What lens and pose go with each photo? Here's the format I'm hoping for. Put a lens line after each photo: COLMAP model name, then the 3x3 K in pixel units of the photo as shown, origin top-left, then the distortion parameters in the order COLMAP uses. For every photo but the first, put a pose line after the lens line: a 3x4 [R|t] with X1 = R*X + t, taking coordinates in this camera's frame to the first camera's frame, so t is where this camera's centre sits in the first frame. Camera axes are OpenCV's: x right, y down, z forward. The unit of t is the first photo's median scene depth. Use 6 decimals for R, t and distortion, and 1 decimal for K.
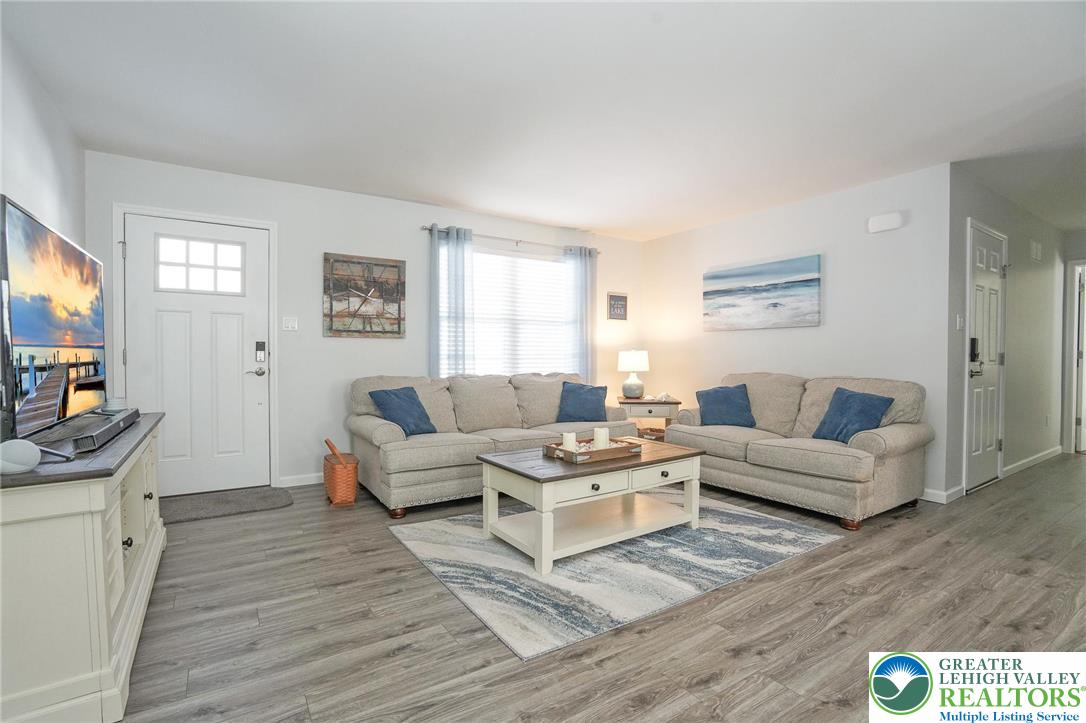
lens RADIAL K [[506.4, 0, 518.5], [0, 506.4, 364.2], [0, 0, 1]] dist [-0.034893, 0.000709]
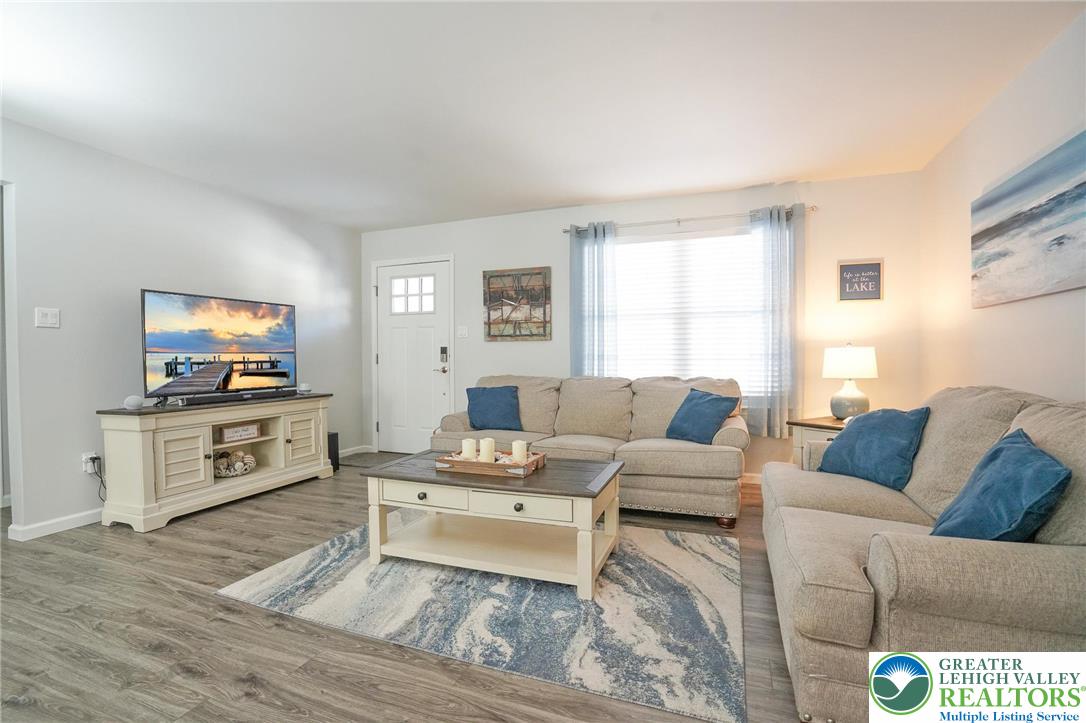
lens RADIAL K [[497.8, 0, 529.5], [0, 497.8, 364.1], [0, 0, 1]] dist [-0.030354, 0.001078]
pose [[0.588559, 0.005845, -0.808433, 0.689385], [-0.010009, 0.999950, -0.000057, -0.001190], [0.808392, 0.008125, 0.588588, 0.419879]]
